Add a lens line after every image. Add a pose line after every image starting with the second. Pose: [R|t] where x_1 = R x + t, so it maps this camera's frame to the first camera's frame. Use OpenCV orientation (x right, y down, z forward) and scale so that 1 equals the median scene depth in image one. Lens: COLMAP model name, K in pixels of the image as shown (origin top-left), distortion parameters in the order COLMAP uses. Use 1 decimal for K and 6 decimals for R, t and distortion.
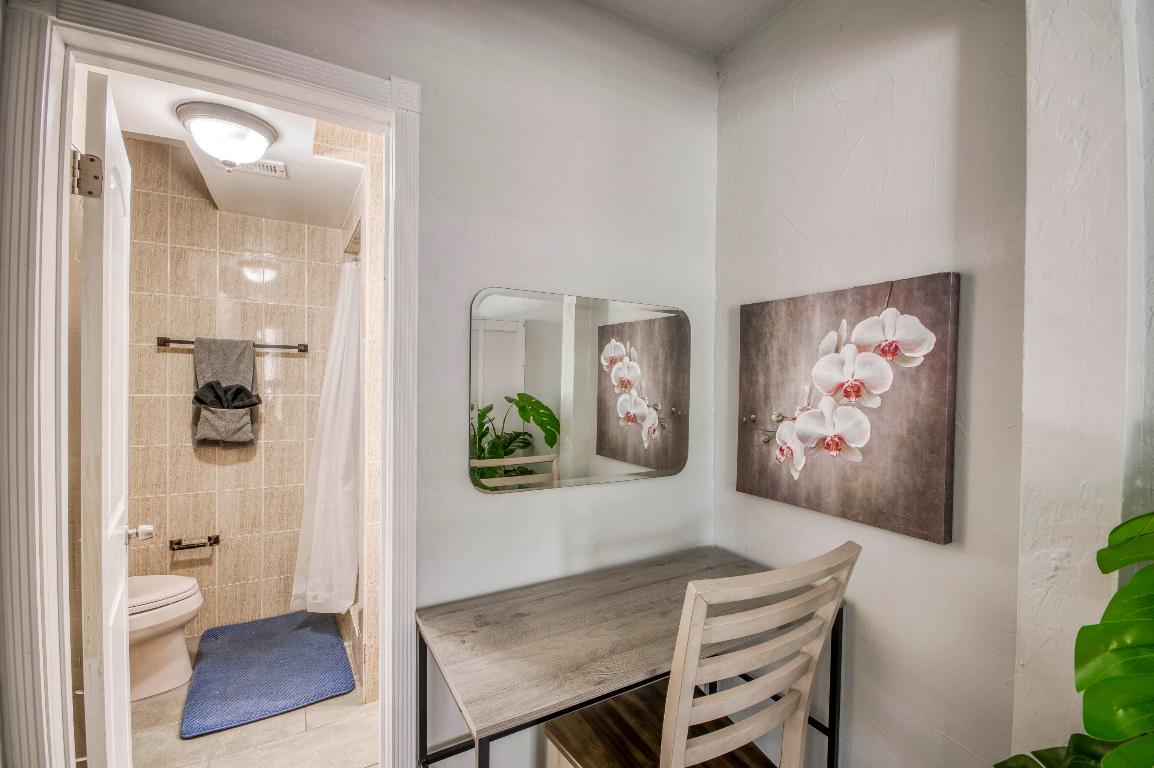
lens RADIAL K [[504.3, 0, 583.1], [0, 504.3, 387.1], [0, 0, 1]] dist [-0.004163, -0.006062]
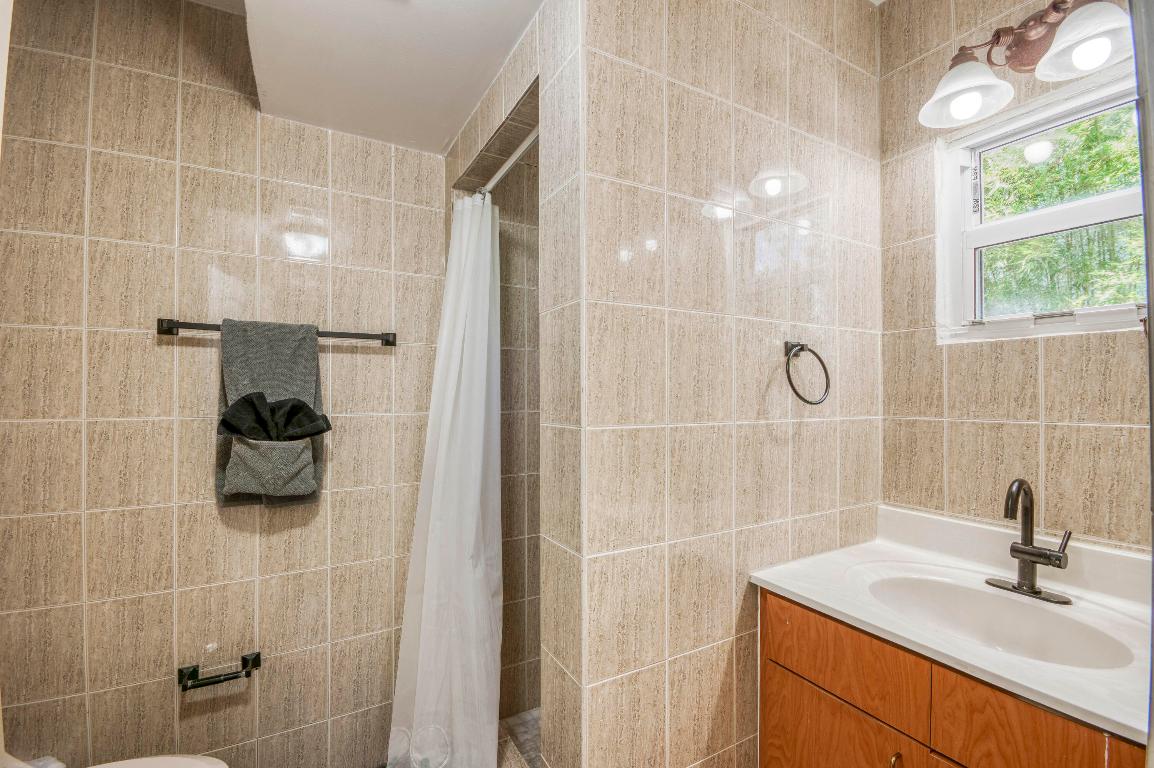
lens RADIAL K [[504.3, 0, 580.2], [0, 504.3, 386.2], [0, 0, 1]] dist [-0.004163, -0.006062]
pose [[0.999681, -0.014899, -0.020380, -0.340800], [0.014423, 0.999624, -0.023302, -0.000829], [0.020719, 0.023001, 0.999521, 0.420836]]
